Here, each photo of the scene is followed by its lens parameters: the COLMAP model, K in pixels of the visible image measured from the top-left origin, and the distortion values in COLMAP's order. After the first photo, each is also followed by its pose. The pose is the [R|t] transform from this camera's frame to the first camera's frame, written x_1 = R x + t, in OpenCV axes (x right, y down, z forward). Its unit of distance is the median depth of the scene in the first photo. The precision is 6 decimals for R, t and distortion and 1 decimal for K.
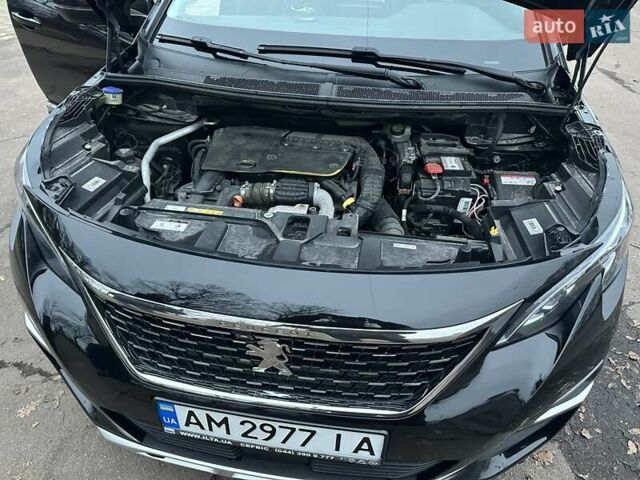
lens RADIAL K [[466.8, 0, 319.9], [0, 466.8, 242.3], [0, 0, 1]] dist [-0.019927, -0.000284]
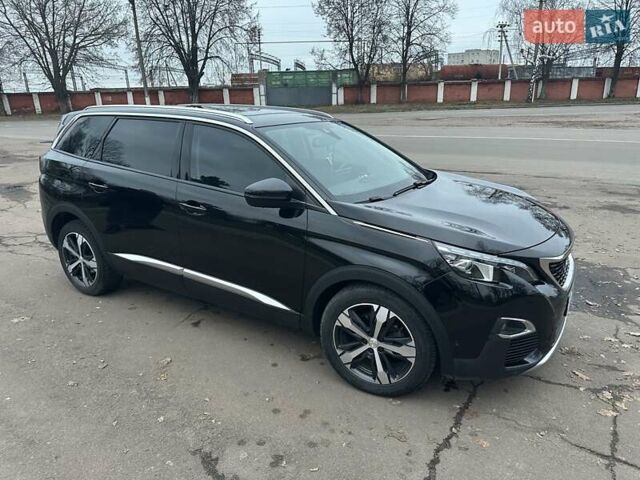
lens RADIAL K [[457.8, 0, 324.0], [0, 457.8, 239.6], [0, 0, 1]] dist [0.026882, -0.033581]
pose [[0.392831, -0.293083, 0.871657, -2.990704], [0.552190, 0.833131, 0.031273, -0.749536], [-0.735371, 0.469036, 0.489117, 0.601276]]
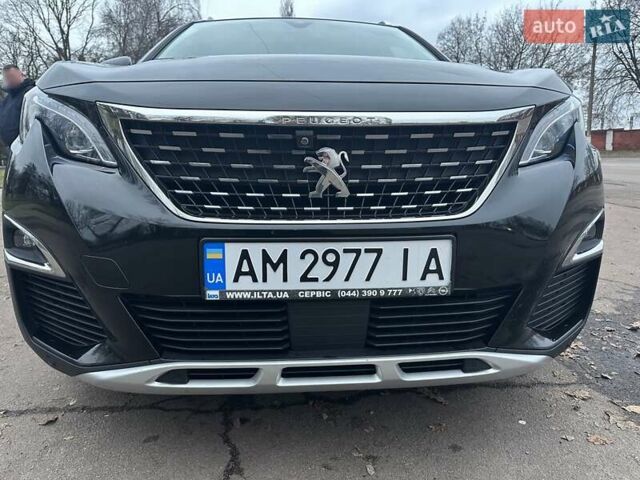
lens RADIAL K [[457.8, 0, 324.0], [0, 457.8, 239.6], [0, 0, 1]] dist [0.026882, -0.033581]
pose [[0.973846, -0.063030, 0.218293, -0.318359], [0.149801, 0.900481, -0.408282, 0.728256], [-0.170835, 0.430304, 0.886371, 0.172520]]
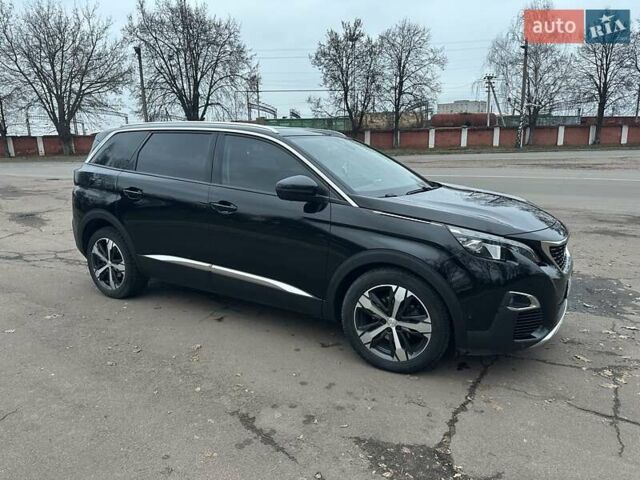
lens RADIAL K [[455.9, 0, 320.0], [0, 455.9, 240.0], [0, 0, 1]] dist [0.045493, -0.059530]
pose [[0.388230, -0.205858, 0.898276, -3.395822], [0.548353, 0.835001, -0.045638, -0.569641], [-0.740666, 0.510291, 0.437055, 0.768193]]
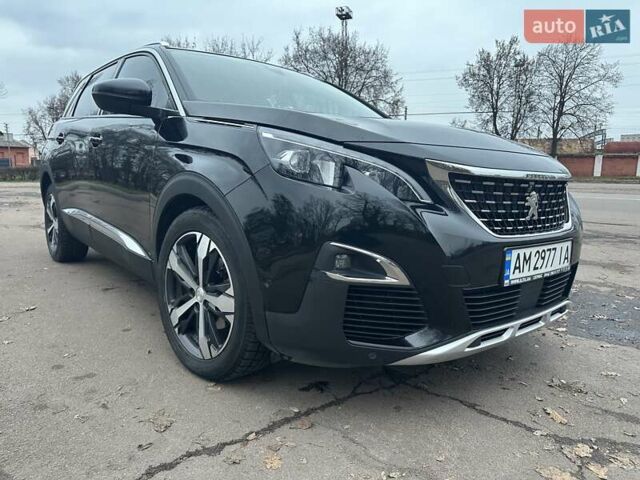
lens RADIAL K [[457.8, 0, 324.0], [0, 457.8, 239.6], [0, 0, 1]] dist [0.026882, -0.033581]
pose [[0.663178, -0.105543, 0.740983, -1.786252], [0.426332, 0.866970, -0.258078, 0.436569], [-0.615172, 0.487057, 0.619951, 0.440093]]
